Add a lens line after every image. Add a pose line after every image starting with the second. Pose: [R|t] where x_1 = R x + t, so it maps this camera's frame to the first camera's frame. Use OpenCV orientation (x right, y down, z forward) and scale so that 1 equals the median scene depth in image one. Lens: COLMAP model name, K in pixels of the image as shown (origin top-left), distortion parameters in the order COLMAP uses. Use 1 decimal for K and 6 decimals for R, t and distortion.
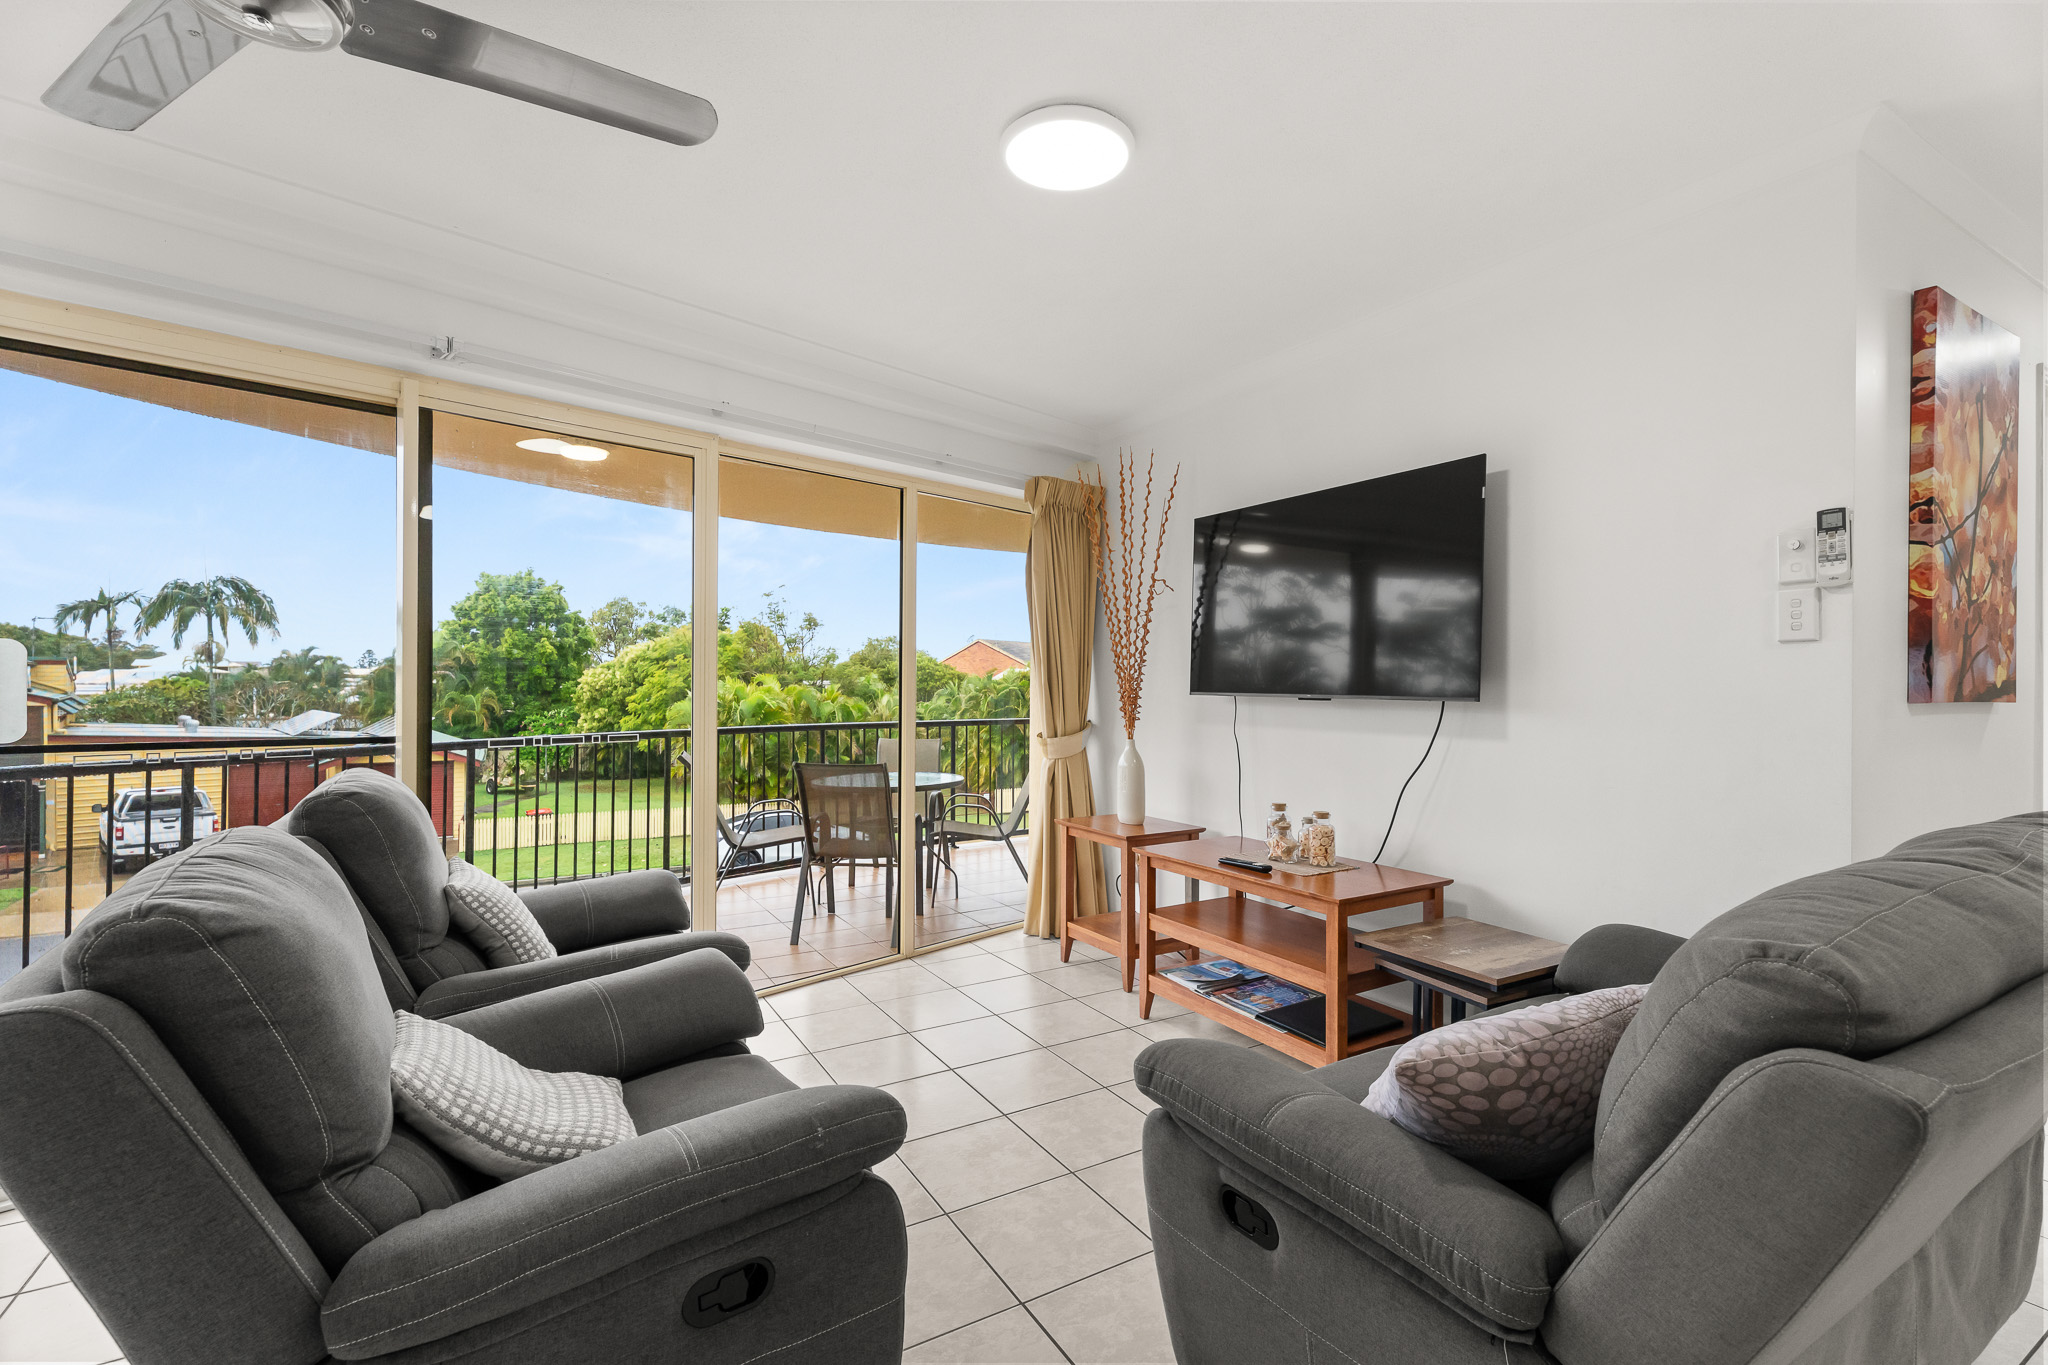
lens RADIAL K [[907.3, 0, 1007.0], [0, 907.3, 677.3], [0, 0, 1]] dist [0.004865, -0.001722]
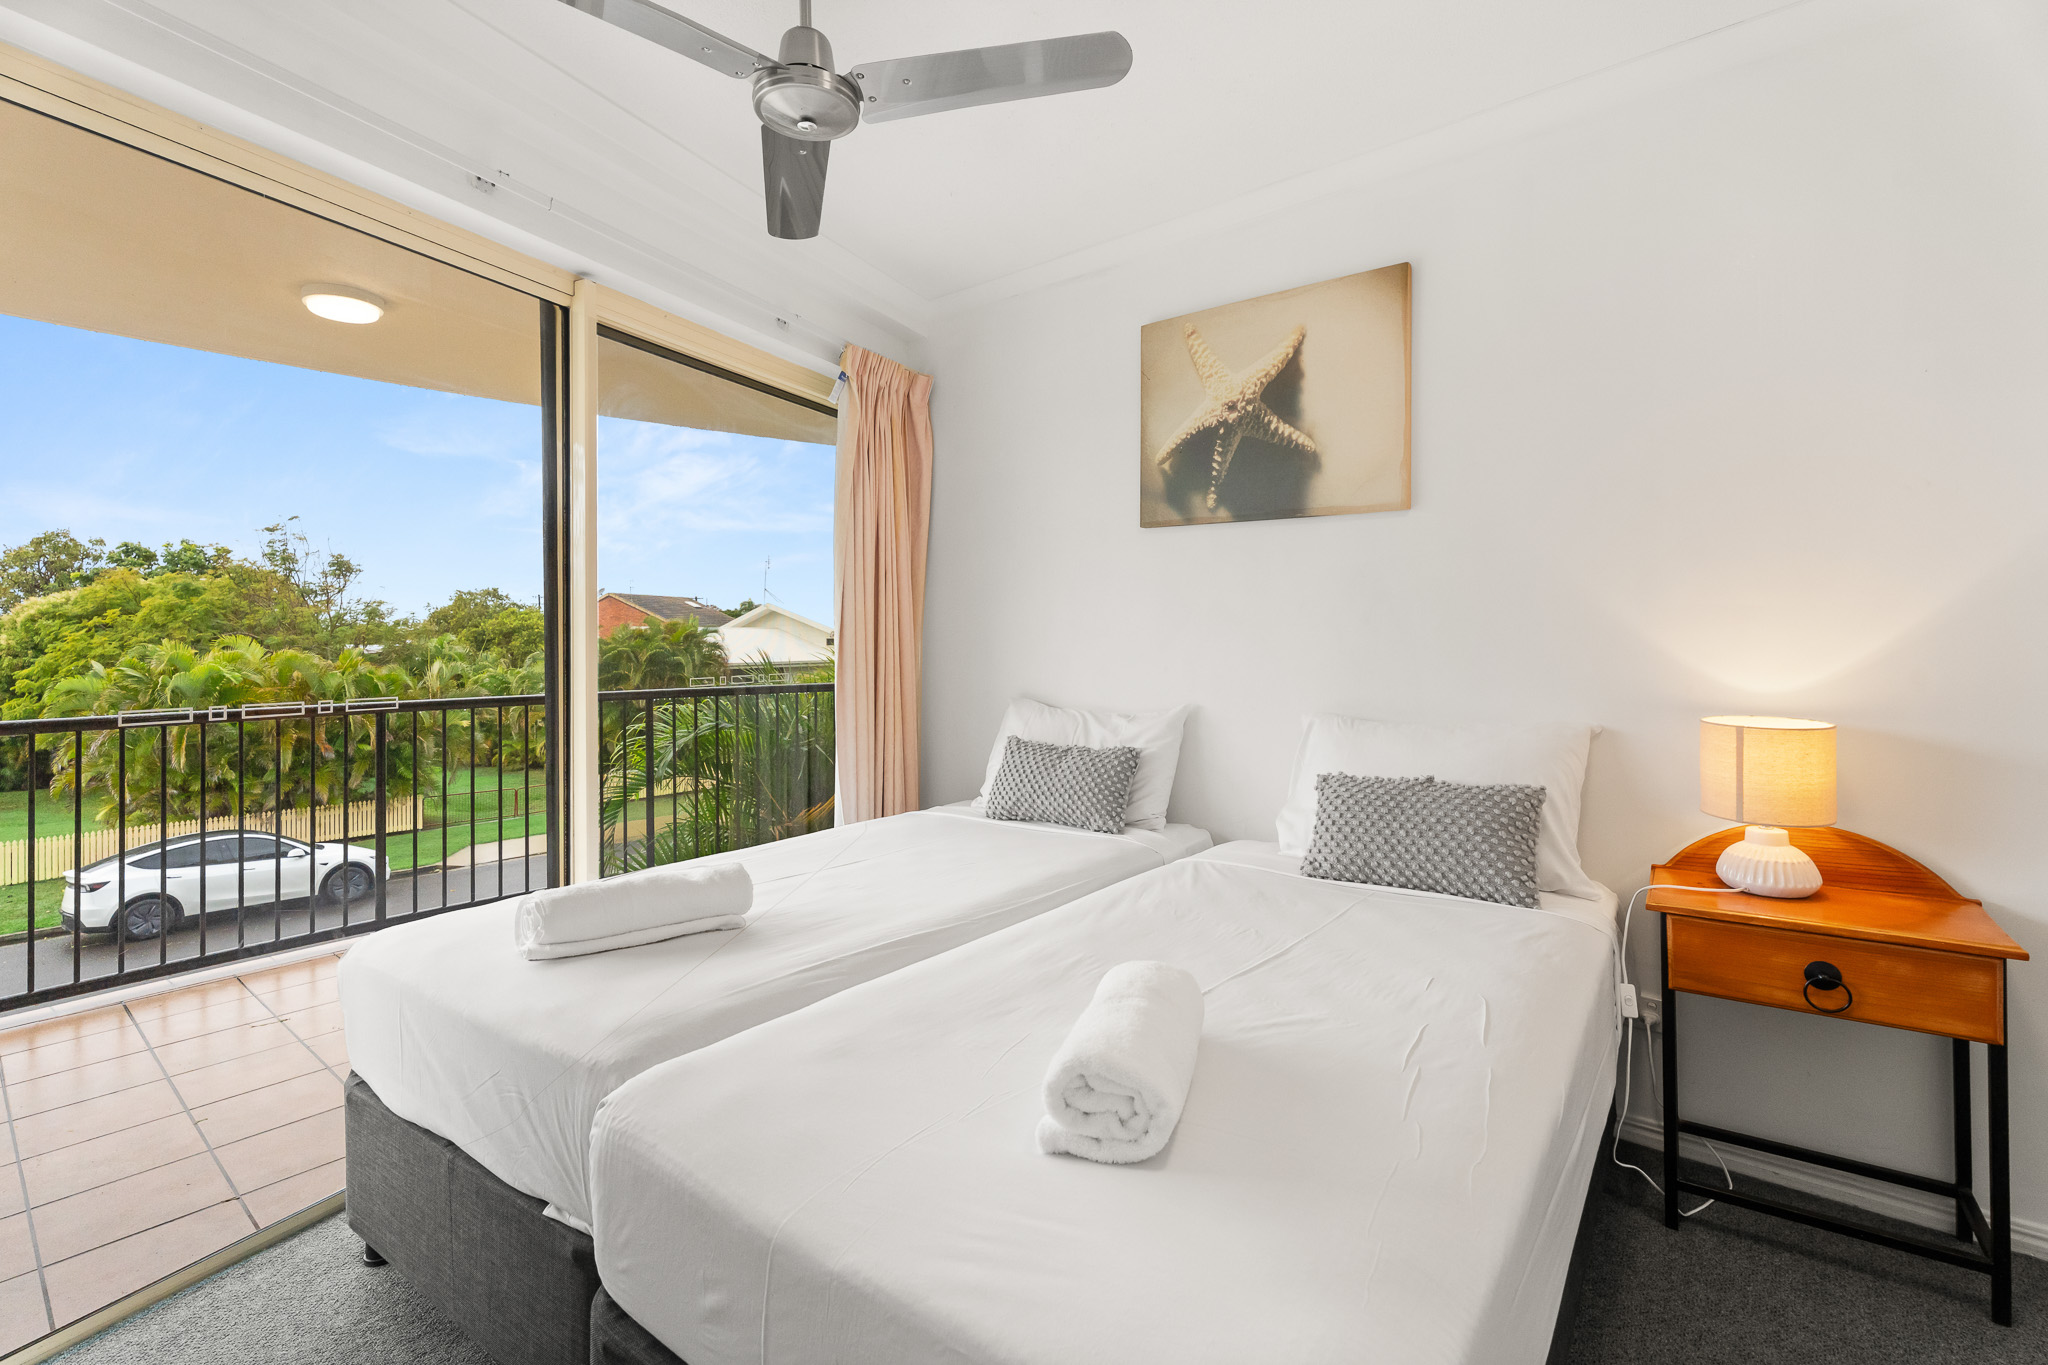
lens RADIAL K [[907.3, 0, 1022.0], [0, 907.3, 645.0], [0, 0, 1]] dist [0.004865, -0.001722]
pose [[0.935328, -0.014888, 0.353469, 0.044694], [0.011645, 0.999868, 0.011301, 0.002587], [-0.353590, -0.006455, 0.935378, 0.081591]]
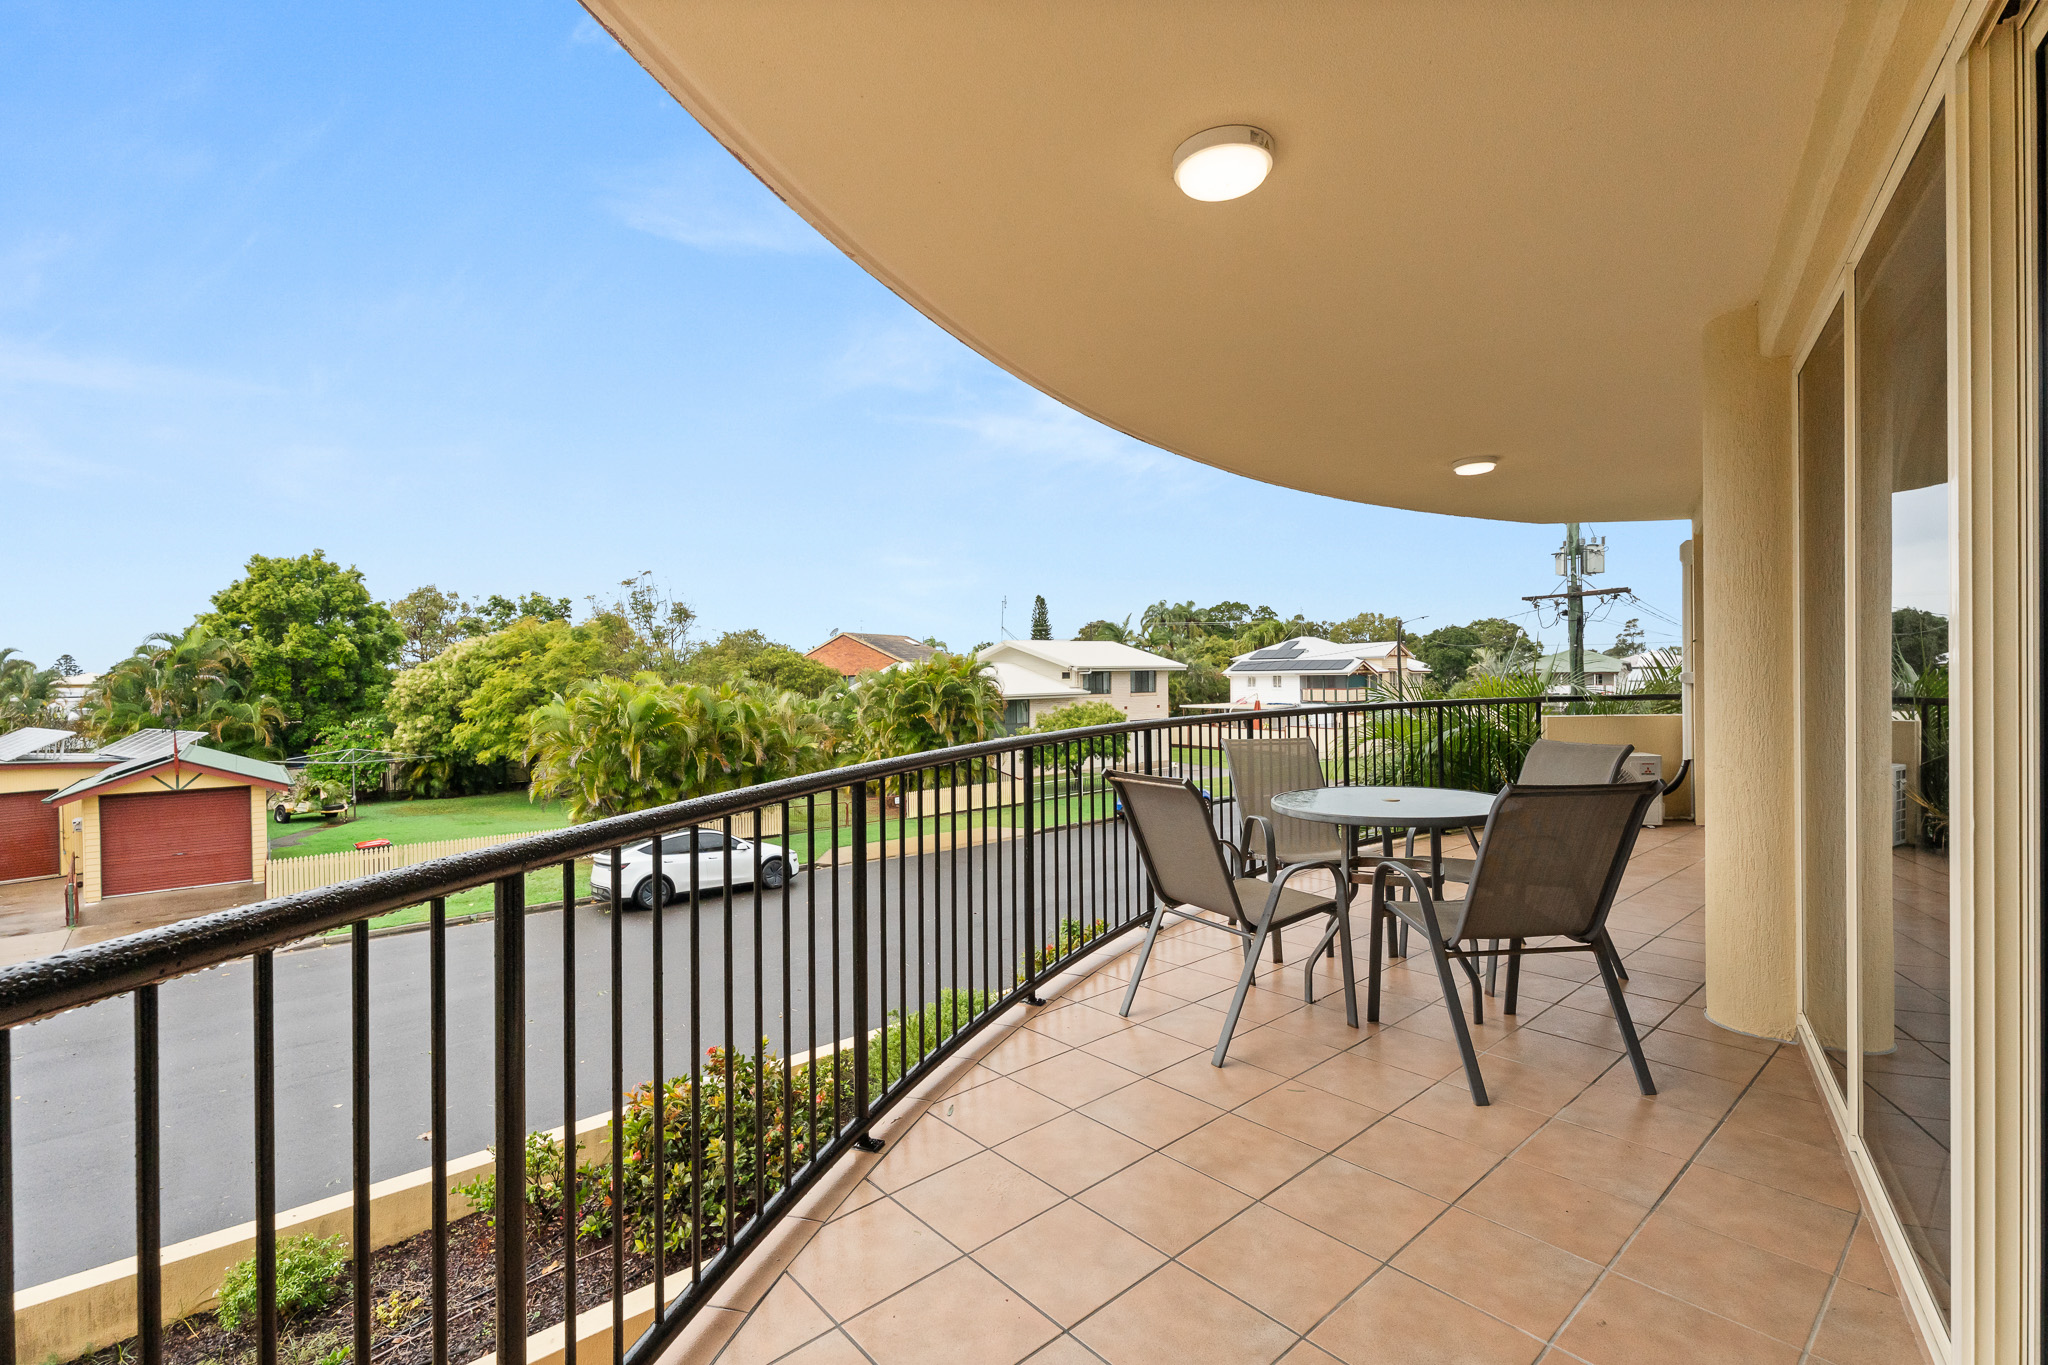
lens RADIAL K [[907.3, 0, 1010.1], [0, 907.3, 687.3], [0, 0, 1]] dist [0.004865, -0.001722]
pose [[0.980989, -0.020641, 0.192963, -0.069015], [0.017709, 0.999700, 0.016906, 0.002639], [-0.193254, -0.013168, 0.981060, 0.057077]]
